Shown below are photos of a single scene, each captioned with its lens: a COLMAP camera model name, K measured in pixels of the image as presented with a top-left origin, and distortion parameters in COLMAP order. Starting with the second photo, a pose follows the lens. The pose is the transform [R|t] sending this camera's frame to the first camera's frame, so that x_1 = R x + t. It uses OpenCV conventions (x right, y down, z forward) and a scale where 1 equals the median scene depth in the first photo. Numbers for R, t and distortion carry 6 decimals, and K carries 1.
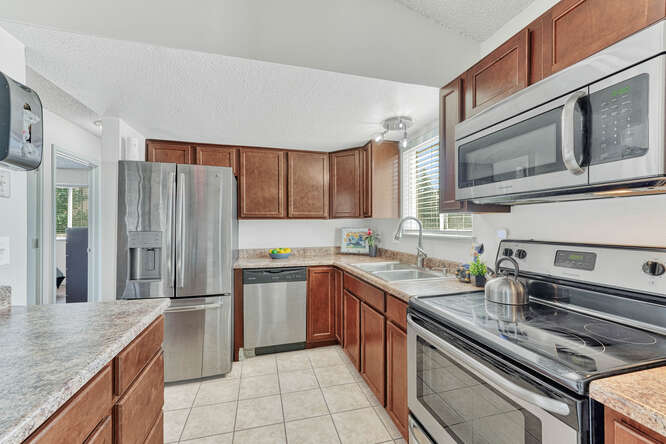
lens RADIAL K [[279.7, 0, 333.0], [0, 279.7, 222.0], [0, 0, 1]] dist [0.000002, -0.000079]
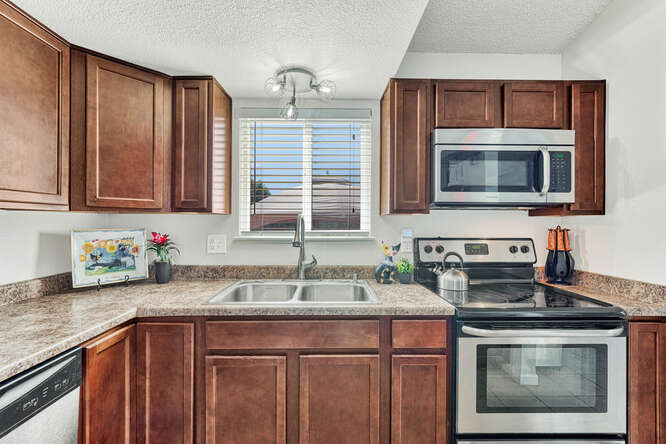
lens RADIAL K [[279.7, 0, 333.0], [0, 279.7, 222.0], [0, 0, 1]] dist [0.000002, -0.000079]
pose [[0.241400, 0.008617, 0.970387, -0.353674], [-0.015303, 0.999870, -0.005072, 0.003282], [-0.970305, -0.013625, 0.241500, 0.615202]]
